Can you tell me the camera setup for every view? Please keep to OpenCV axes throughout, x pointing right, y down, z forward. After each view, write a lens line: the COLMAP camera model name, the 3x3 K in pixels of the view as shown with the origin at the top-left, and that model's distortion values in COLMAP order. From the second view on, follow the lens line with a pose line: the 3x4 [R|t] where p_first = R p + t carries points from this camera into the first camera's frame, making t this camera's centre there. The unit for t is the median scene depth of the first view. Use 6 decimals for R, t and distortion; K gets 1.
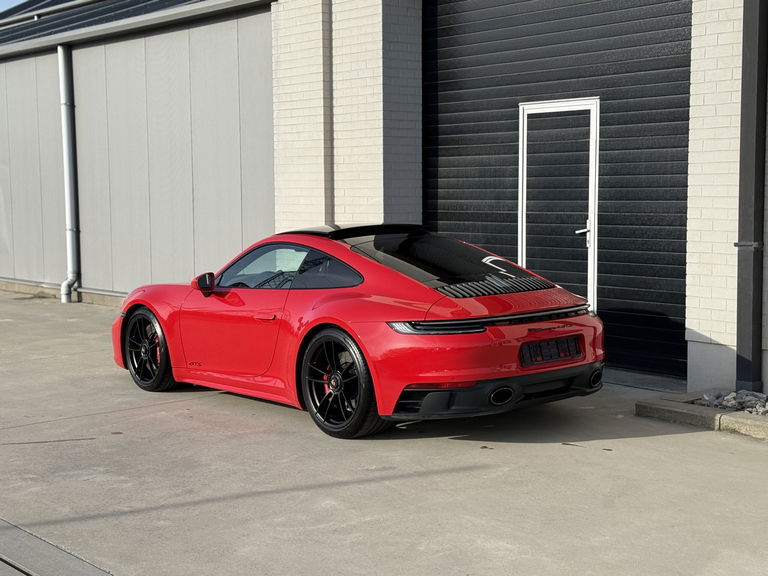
lens RADIAL K [[1162.5, 0, 384.0], [0, 1162.5, 288.0], [0, 0, 1]] dist [0.173636, -0.216657]
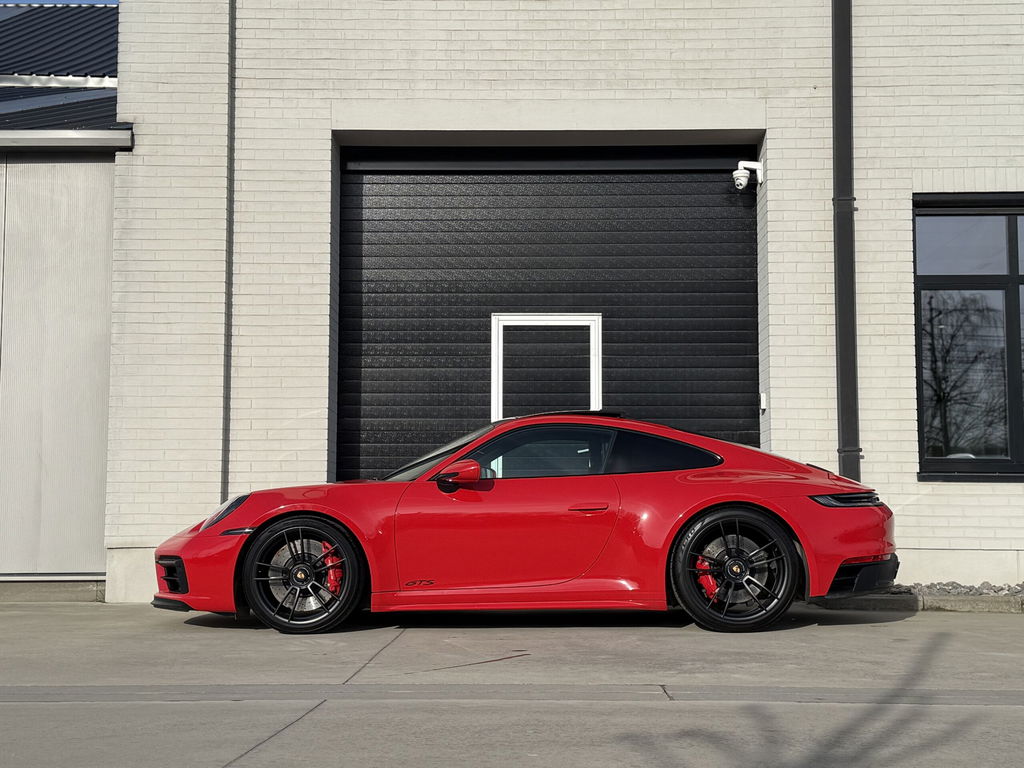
lens RADIAL K [[1382.2, 0, 512.0], [0, 1382.2, 384.0], [0, 0, 1]] dist [0.212836, -0.395767]
pose [[0.664133, 0.082874, 0.743007, -0.714558], [0.059068, 0.984914, -0.162653, 0.078319], [-0.745278, 0.151911, 0.649218, 0.308326]]
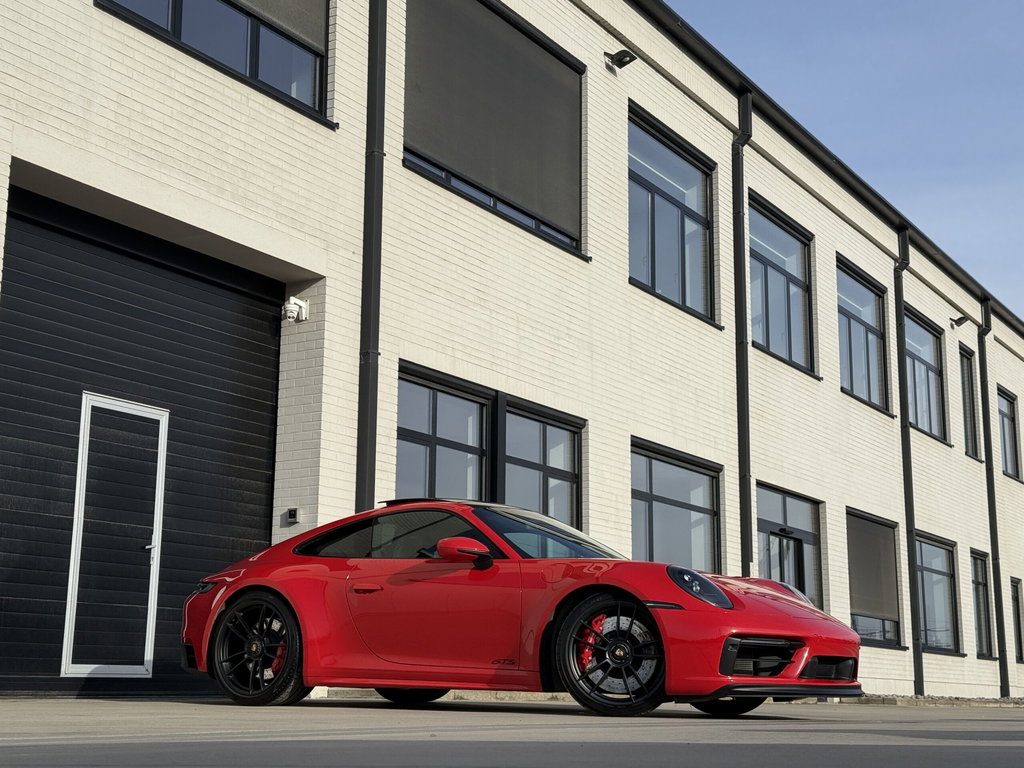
lens RADIAL K [[1494.1, 0, 512.0], [0, 1494.1, 384.0], [0, 0, 1]] dist [0.164467, -0.096987]
pose [[-0.307708, 0.197441, 0.930770, -1.063074], [0.076343, 0.980202, -0.182688, 0.065722], [-0.948413, 0.014843, -0.316689, 1.112865]]
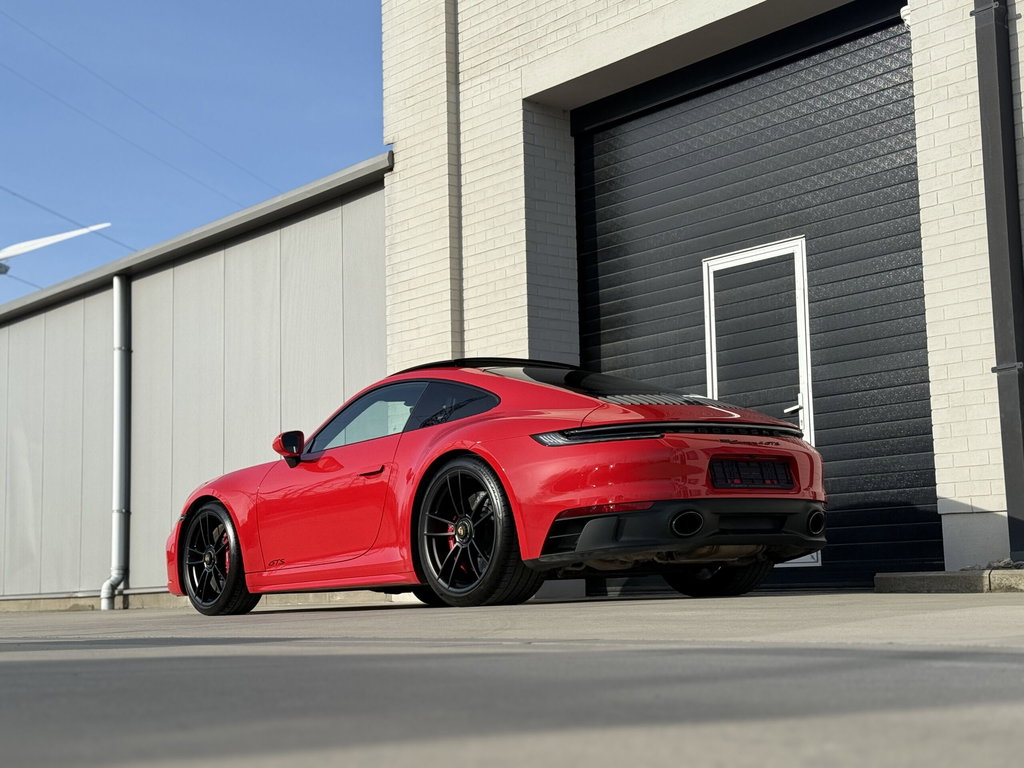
lens RADIAL K [[1552.9, 0, 512.0], [0, 1552.9, 384.0], [0, 0, 1]] dist [0.148120, -0.121776]
pose [[0.999727, -0.017383, -0.015604, 0.004613], [0.013538, 0.975545, -0.219384, 0.154823], [0.019036, 0.219113, 0.975514, 0.011298]]
